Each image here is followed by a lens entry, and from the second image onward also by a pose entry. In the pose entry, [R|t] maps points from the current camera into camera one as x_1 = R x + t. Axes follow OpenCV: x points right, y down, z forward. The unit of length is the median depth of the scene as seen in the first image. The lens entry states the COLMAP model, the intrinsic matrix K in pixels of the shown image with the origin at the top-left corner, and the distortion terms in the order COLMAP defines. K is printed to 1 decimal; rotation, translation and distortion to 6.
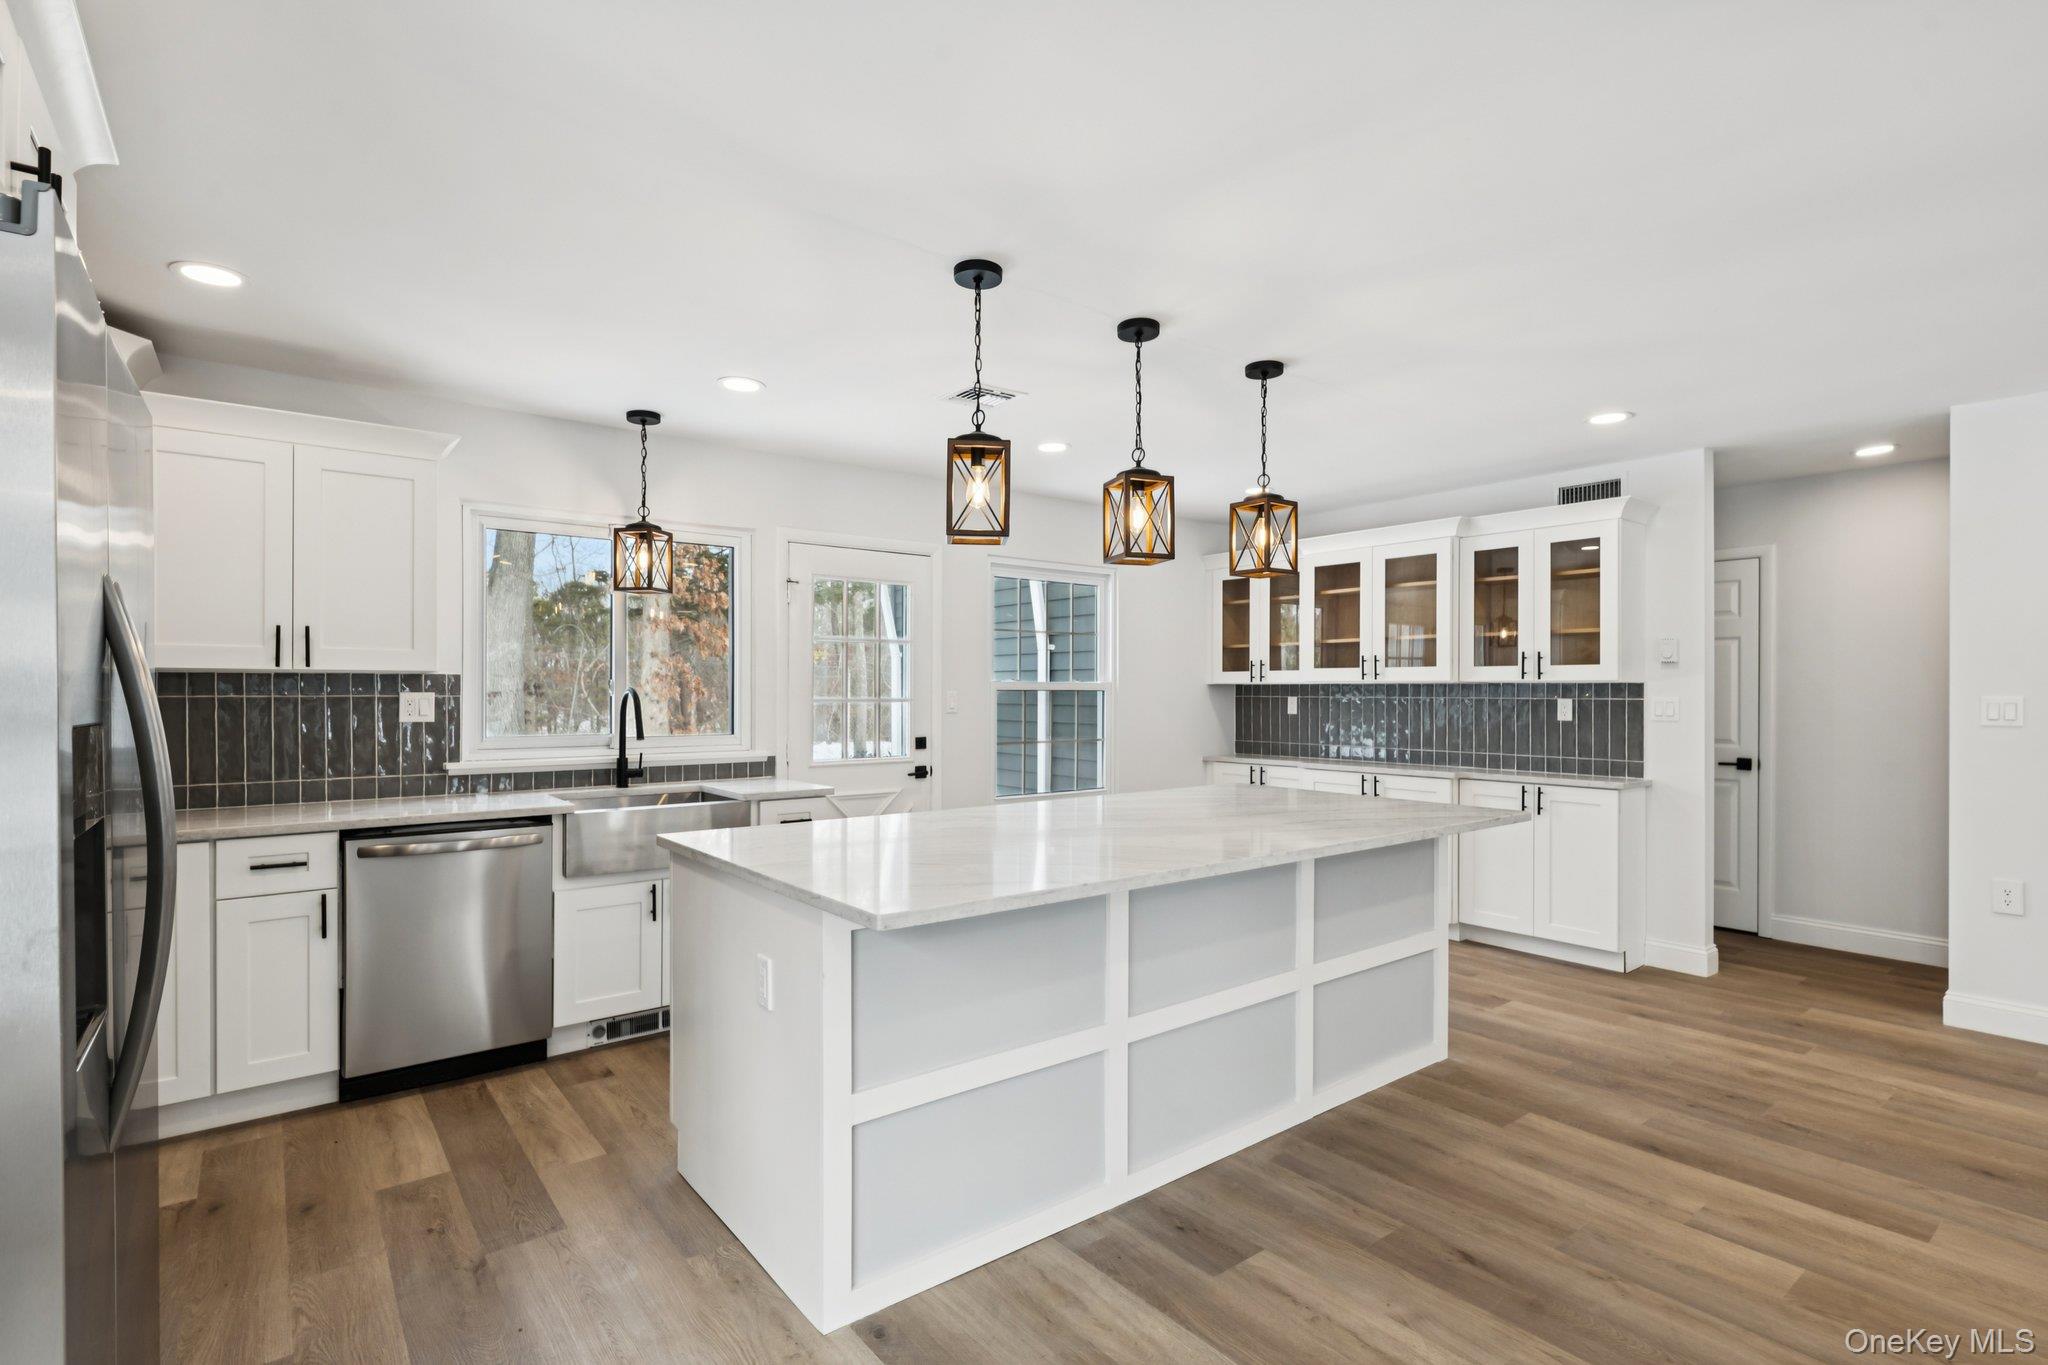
lens RADIAL K [[959.6, 0, 1024.0], [0, 959.6, 682.5], [0, 0, 1]] dist [0.001285, -0.000367]
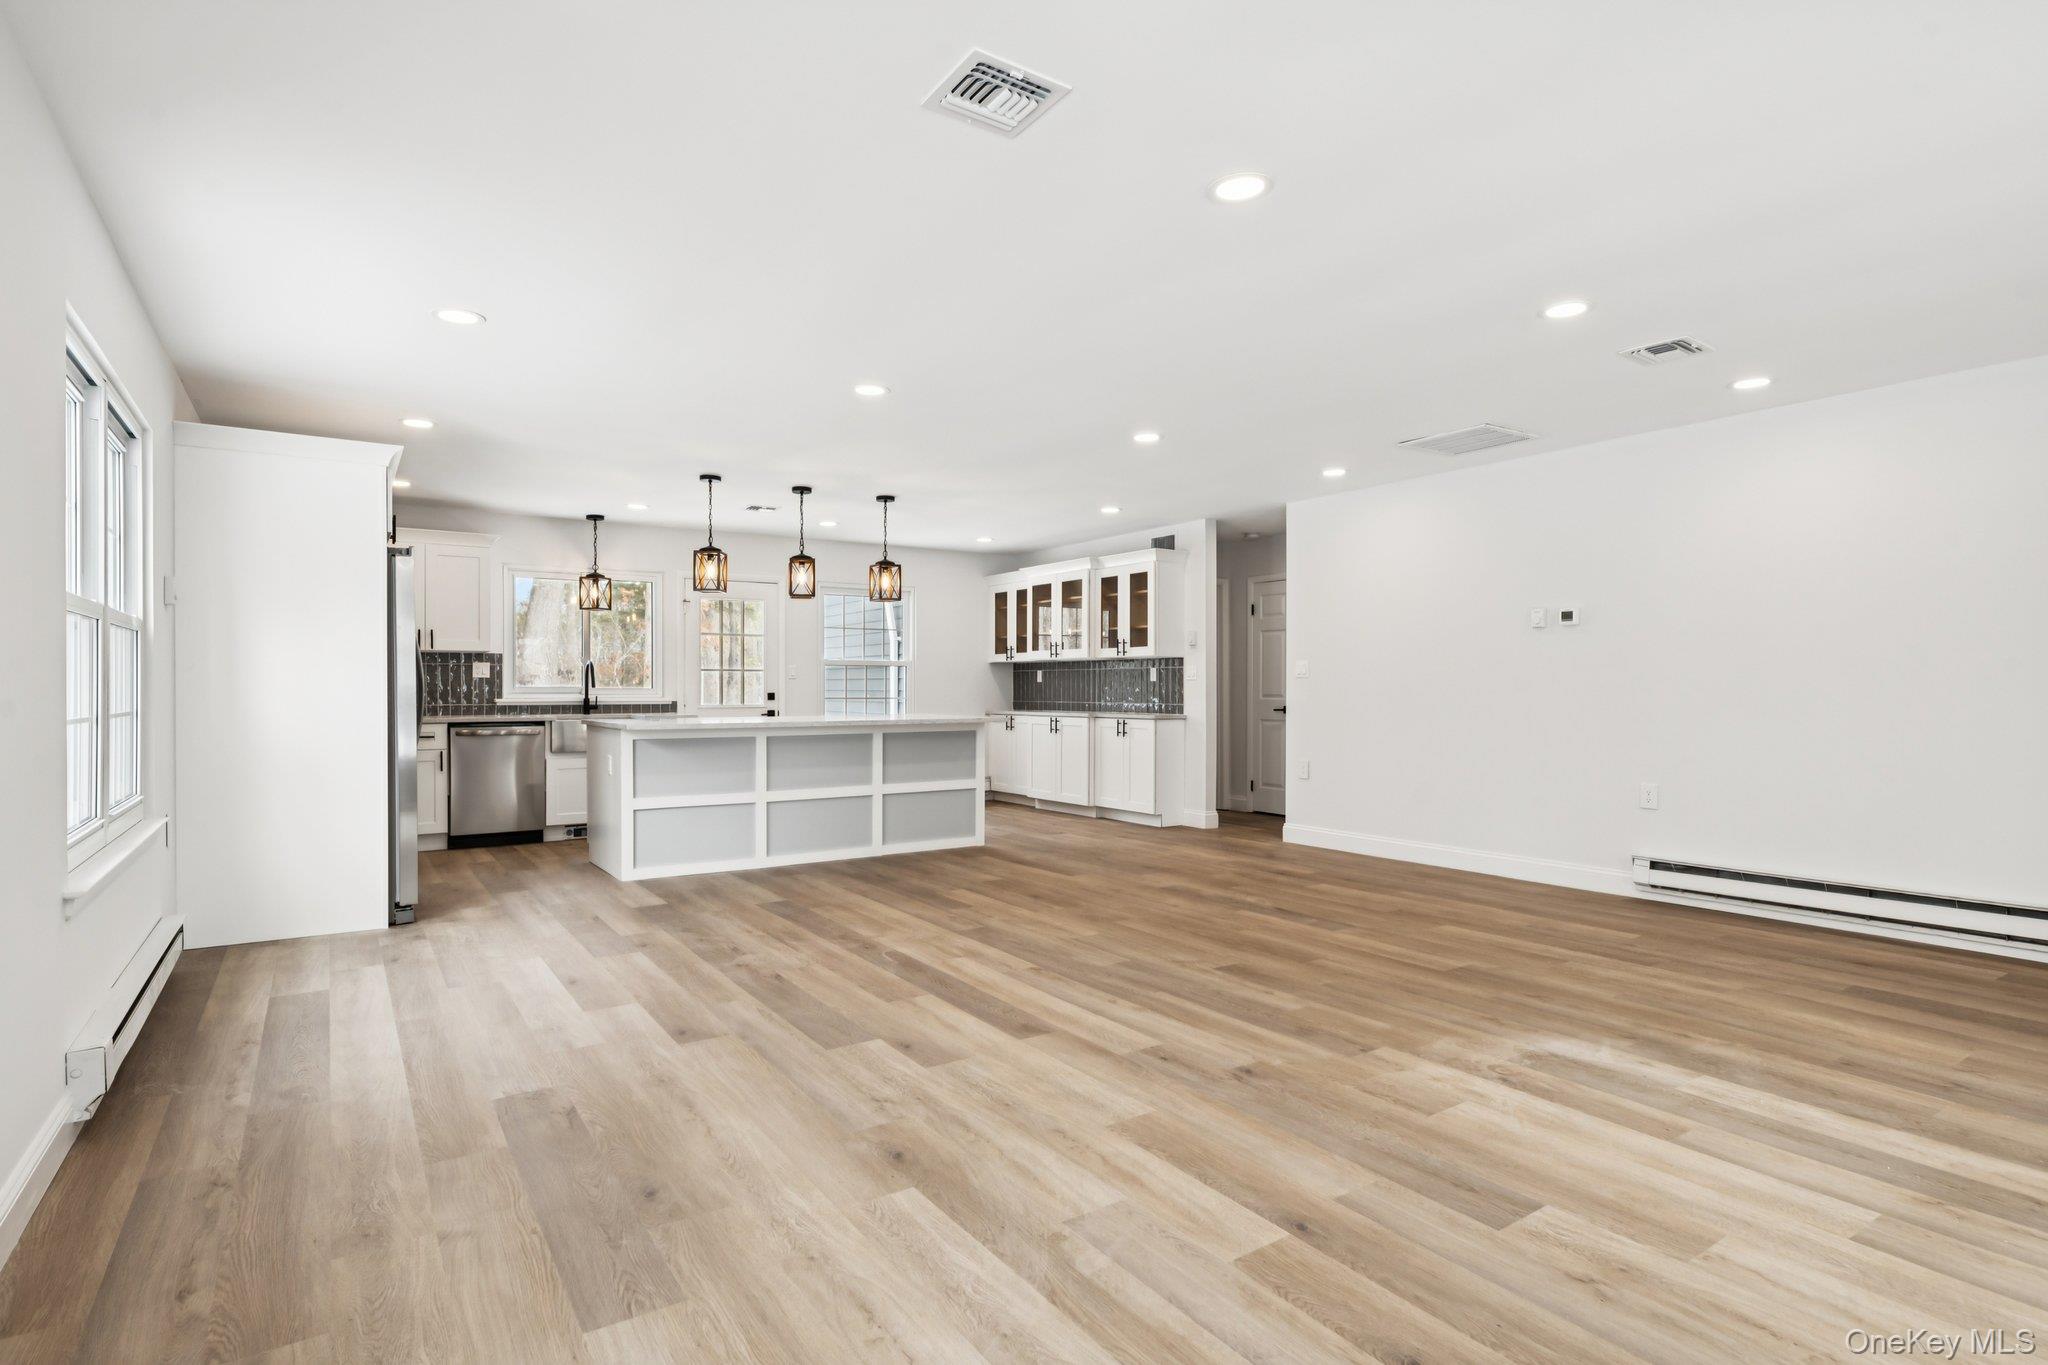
lens RADIAL K [[1016.5, 0, 1024.0], [0, 1016.5, 682.5], [0, 0, 1]] dist [-0.001979, 0.000015]
pose [[0.997352, -0.002473, -0.072690, 0.622142], [0.002764, 0.999989, 0.003910, 0.045518], [0.072679, -0.004100, 0.997347, -0.985666]]
